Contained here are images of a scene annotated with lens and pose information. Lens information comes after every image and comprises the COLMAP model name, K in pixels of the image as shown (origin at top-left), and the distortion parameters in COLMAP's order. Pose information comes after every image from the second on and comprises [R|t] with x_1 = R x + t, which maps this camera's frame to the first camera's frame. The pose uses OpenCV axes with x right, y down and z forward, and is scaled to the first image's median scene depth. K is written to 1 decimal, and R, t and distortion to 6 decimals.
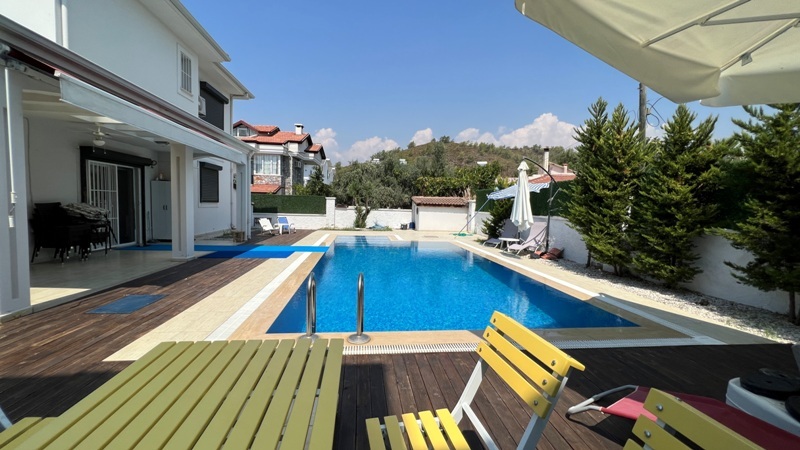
lens RADIAL K [[319.9, 0, 396.9], [0, 319.9, 223.7], [0, 0, 1]] dist [-0.002005, 0.000899]
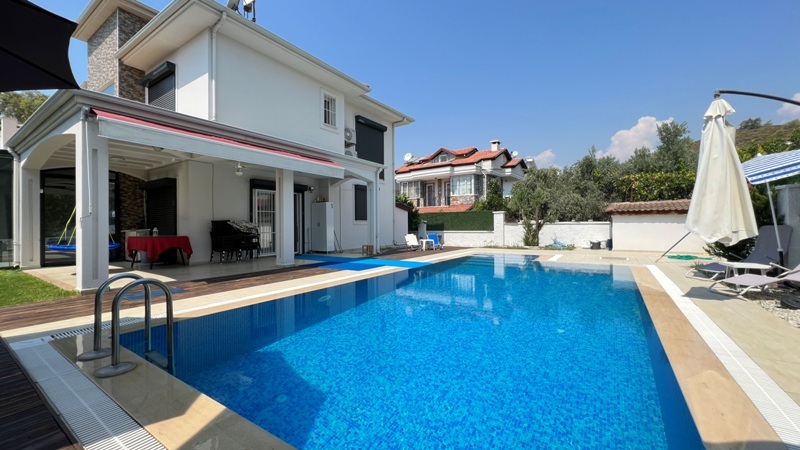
lens RADIAL K [[319.9, 0, 397.7], [0, 319.9, 223.9], [0, 0, 1]] dist [-0.002005, 0.000899]
pose [[0.762083, -0.036130, -0.646471, 0.233417], [-0.009338, 0.997725, -0.066769, 0.021045], [0.647412, 0.056920, 0.760011, 0.232703]]
